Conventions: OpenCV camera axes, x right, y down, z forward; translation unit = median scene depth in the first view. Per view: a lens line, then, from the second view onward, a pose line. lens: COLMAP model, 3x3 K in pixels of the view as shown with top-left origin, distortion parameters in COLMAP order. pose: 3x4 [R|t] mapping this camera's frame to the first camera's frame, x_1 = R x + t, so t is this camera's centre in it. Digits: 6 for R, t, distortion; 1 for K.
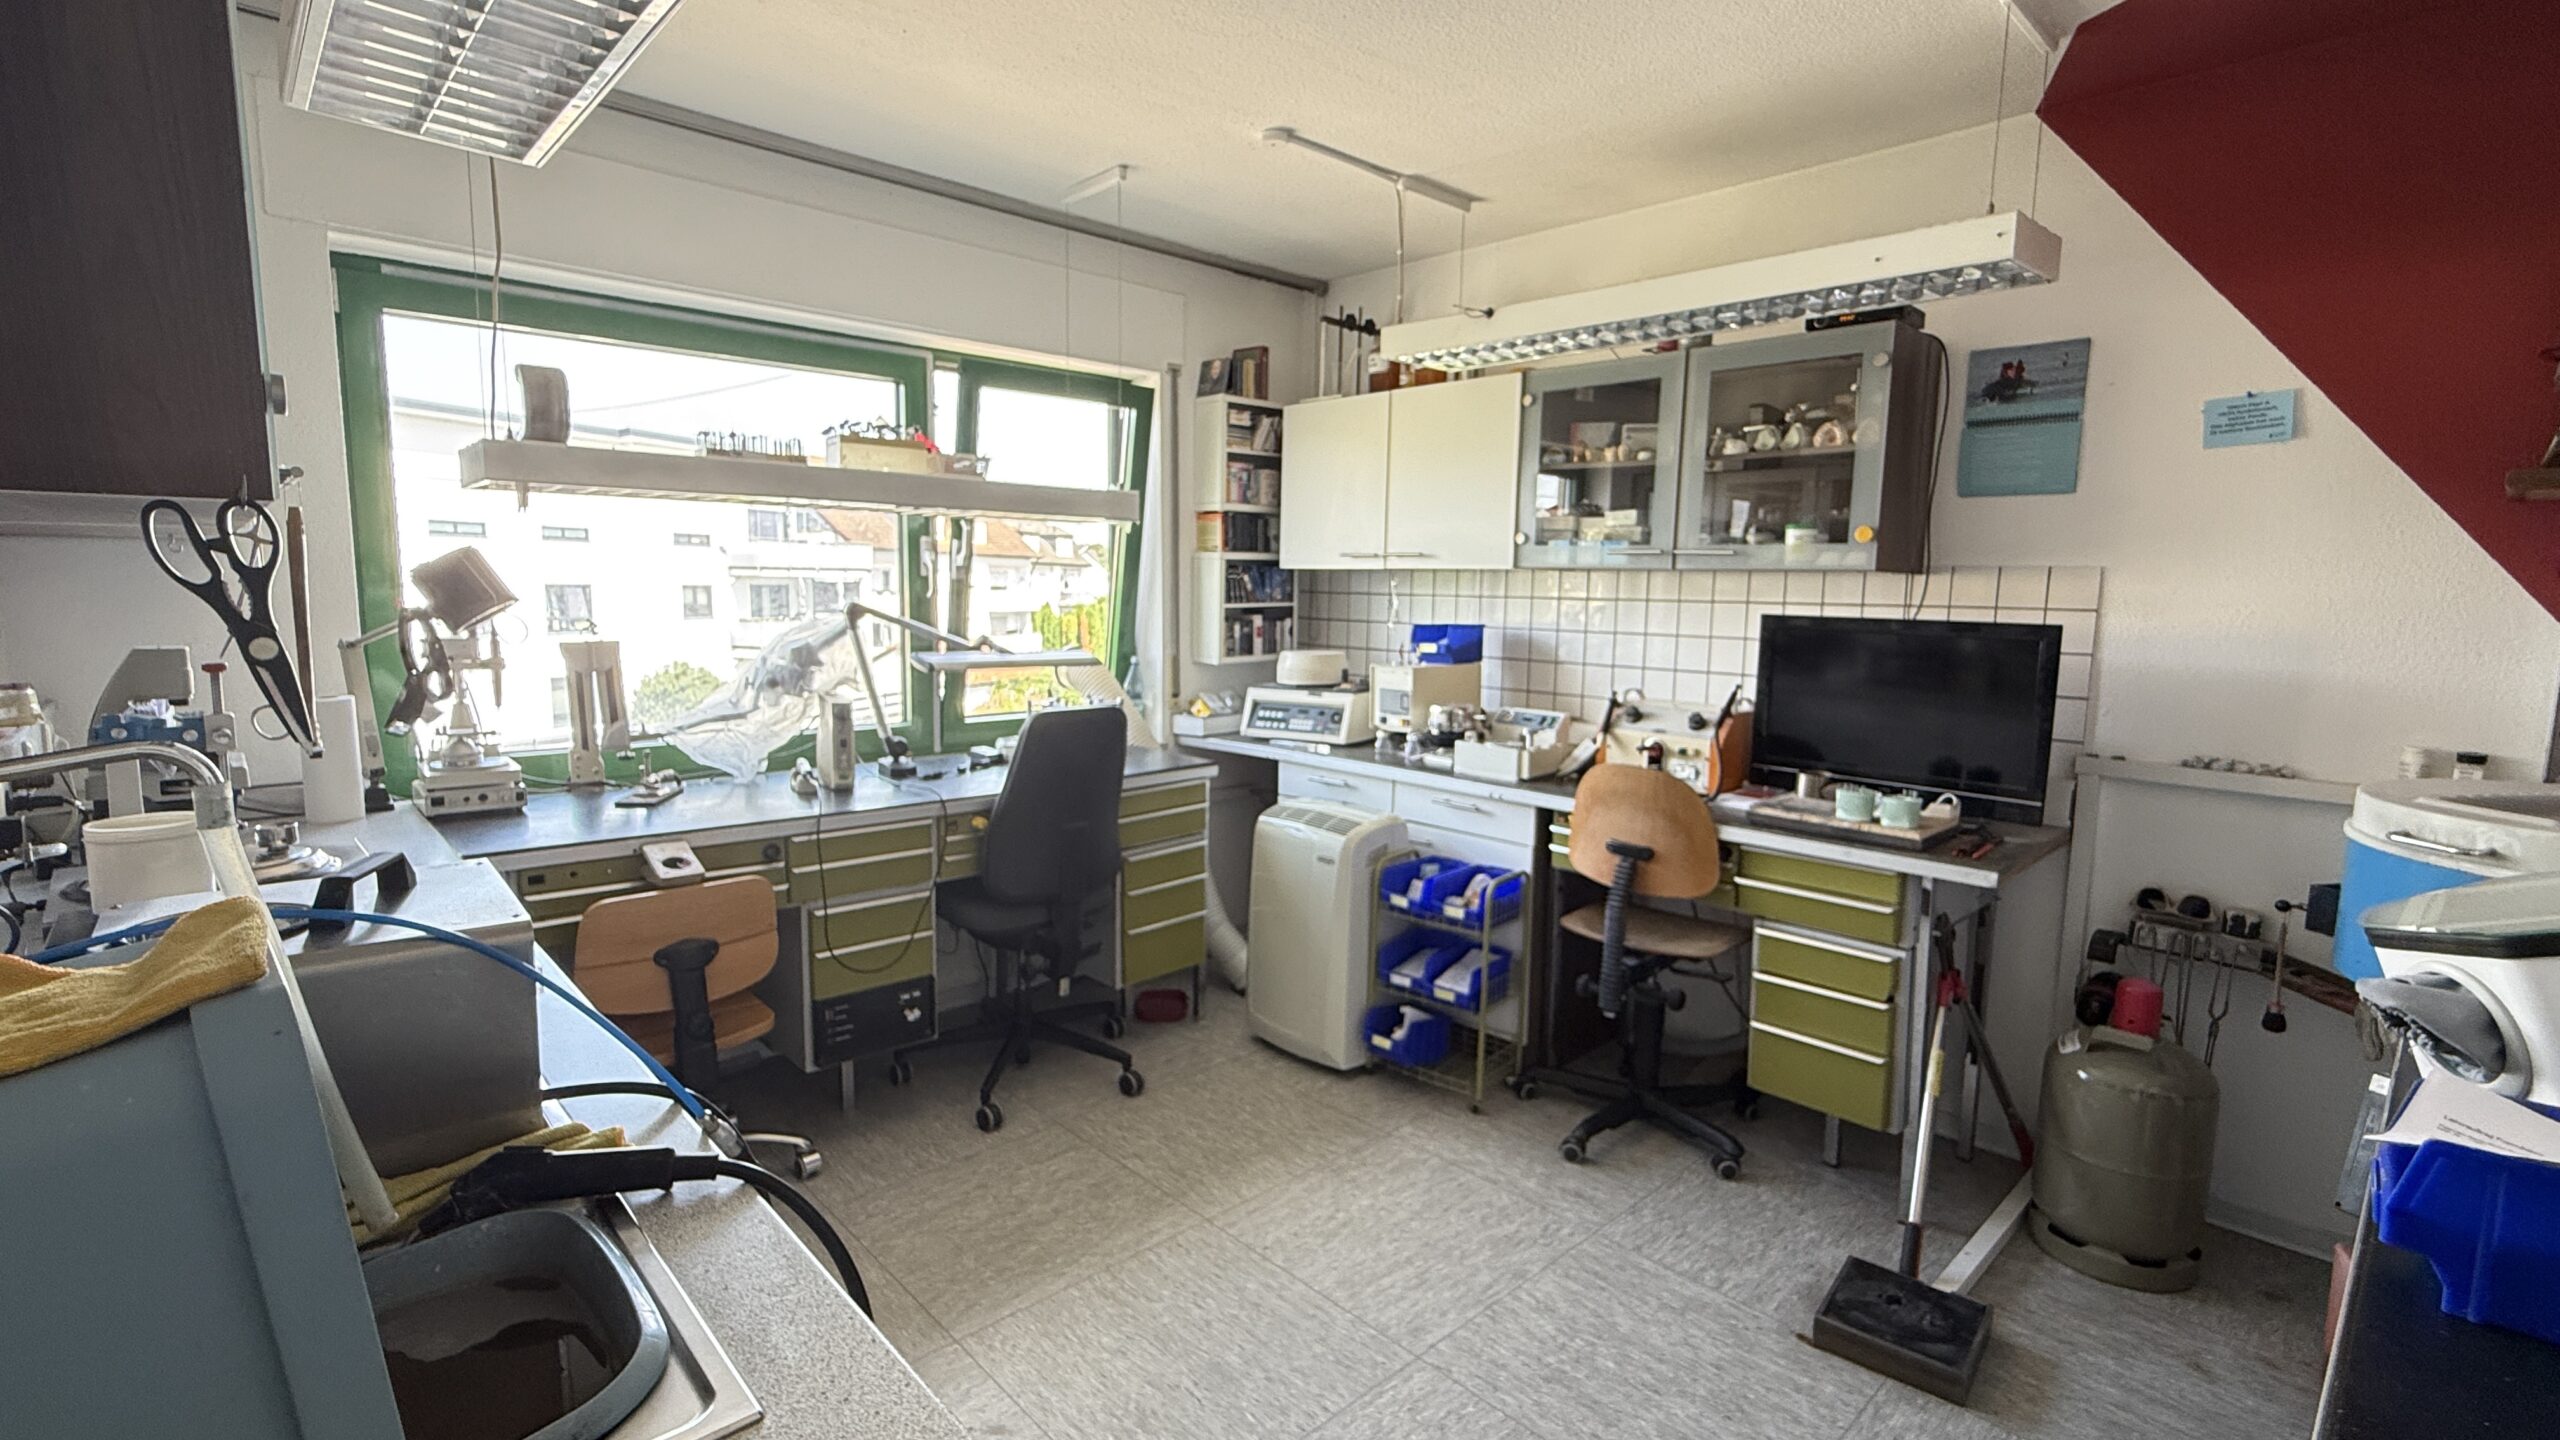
lens RADIAL K [[1144.5, 0, 1280.0], [0, 1144.5, 720.0], [0, 0, 1]] dist [0.000395, 0.000102]
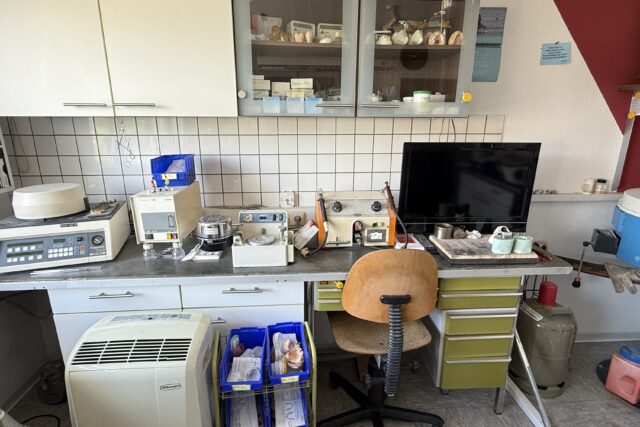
lens RADIAL K [[340.8, 0, 320.0], [0, 340.8, 213.5], [0, 0, 1]] dist [0.000924, -0.000211]
pose [[0.636803, -0.214890, 0.740476, -0.080102], [0.101244, 0.975366, 0.195987, -0.098072], [-0.764350, -0.049837, 0.642872, 0.725783]]
